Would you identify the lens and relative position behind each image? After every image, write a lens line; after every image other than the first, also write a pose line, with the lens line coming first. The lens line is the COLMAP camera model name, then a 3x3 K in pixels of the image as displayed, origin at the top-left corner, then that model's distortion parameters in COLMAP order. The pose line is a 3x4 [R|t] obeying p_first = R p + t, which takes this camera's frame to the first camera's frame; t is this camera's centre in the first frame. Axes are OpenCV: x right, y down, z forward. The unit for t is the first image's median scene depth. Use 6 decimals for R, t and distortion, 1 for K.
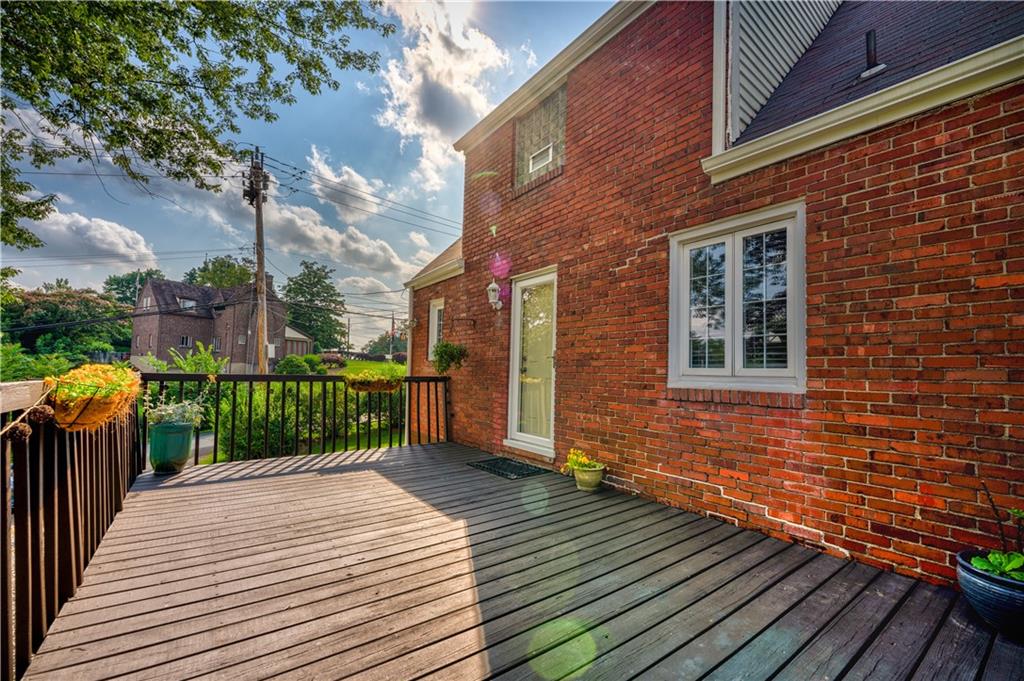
lens RADIAL K [[409.3, 0, 514.6], [0, 409.3, 358.3], [0, 0, 1]] dist [0.000009, -0.000003]
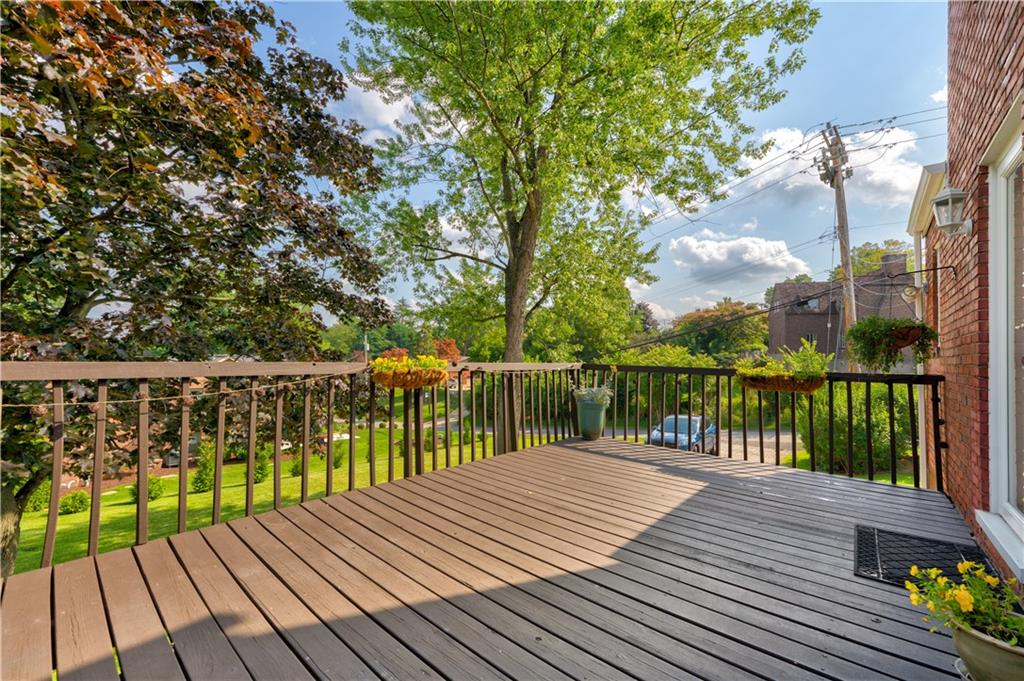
lens RADIAL K [[410.5, 0, 512.0], [0, 410.5, 340.5], [0, 0, 1]] dist [0.000768, 0.000085]
pose [[0.207952, -0.050678, -0.976825, 0.103609], [0.014107, 0.998708, -0.048810, 0.005532], [0.978037, -0.003630, 0.208398, 0.119055]]
